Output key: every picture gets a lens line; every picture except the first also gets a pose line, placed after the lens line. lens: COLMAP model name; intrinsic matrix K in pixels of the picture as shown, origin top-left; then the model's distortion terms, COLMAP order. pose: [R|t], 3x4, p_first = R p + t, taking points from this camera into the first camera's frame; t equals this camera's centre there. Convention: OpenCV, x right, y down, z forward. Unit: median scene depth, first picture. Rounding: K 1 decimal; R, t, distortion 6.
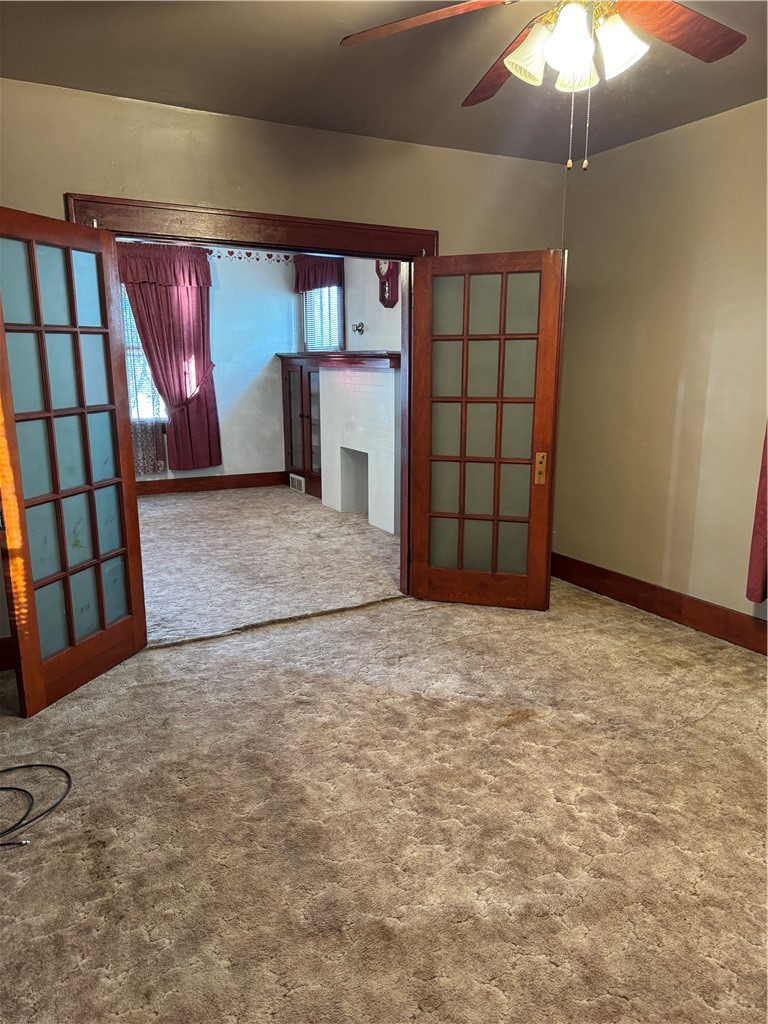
lens RADIAL K [[715.6, 0, 383.0], [0, 715.6, 514.6], [0, 0, 1]] dist [0.040071, -0.024331]
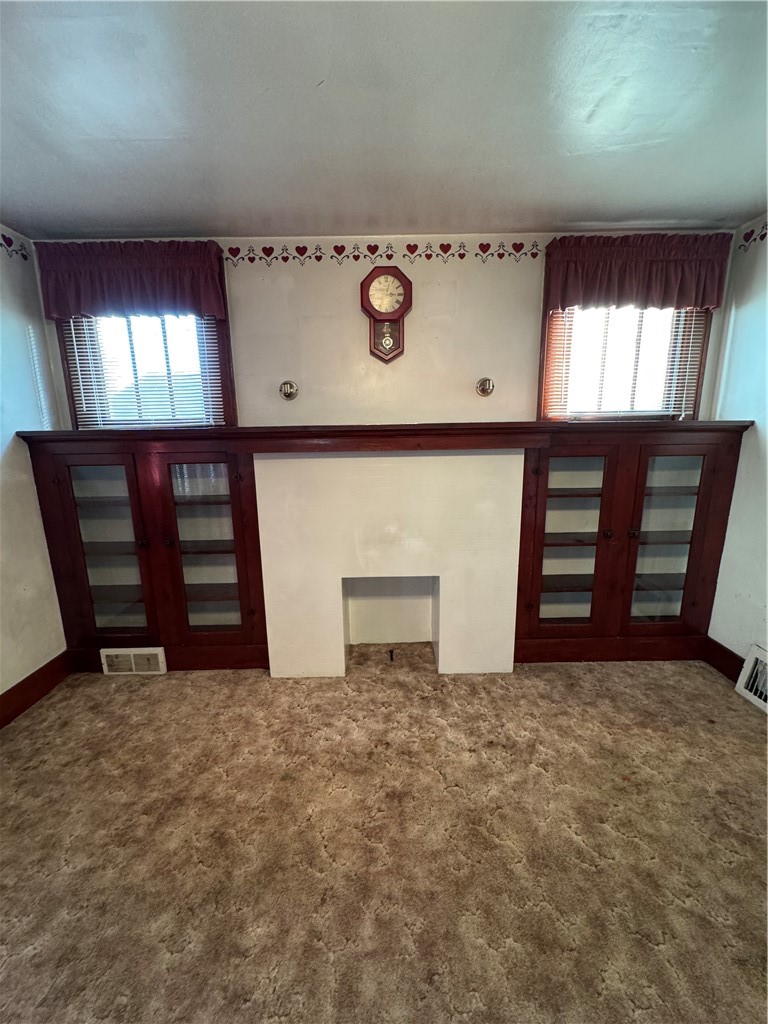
lens RADIAL K [[407.7, 0, 386.6], [0, 407.7, 508.7], [0, 0, 1]] dist [-0.002191, -0.000807]
pose [[0.469903, -0.176252, 0.864943, -0.436871], [0.198545, 0.975859, 0.090989, -0.232911], [-0.860099, 0.128974, 0.493553, 1.022020]]
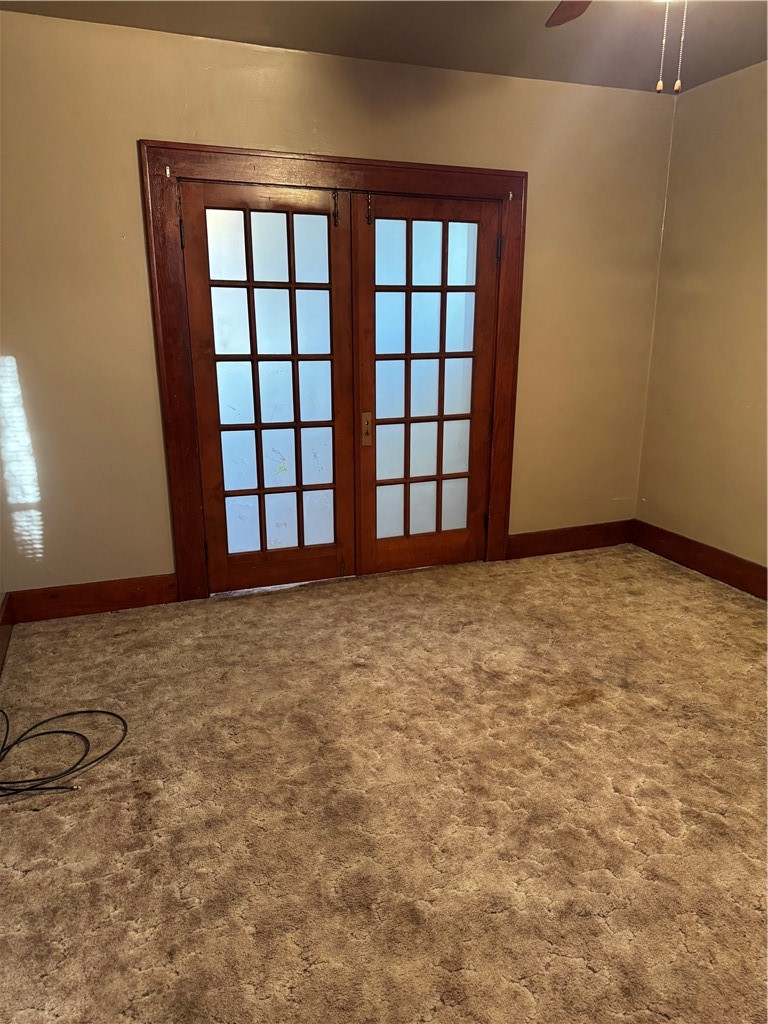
lens RADIAL K [[715.6, 0, 383.4], [0, 715.6, 512.7], [0, 0, 1]] dist [0.040071, -0.024331]
pose [[0.991409, 0.040728, -0.124297, 0.043585], [-0.033222, 0.997531, 0.061877, -0.013135], [0.126510, -0.057217, 0.990314, 0.049563]]
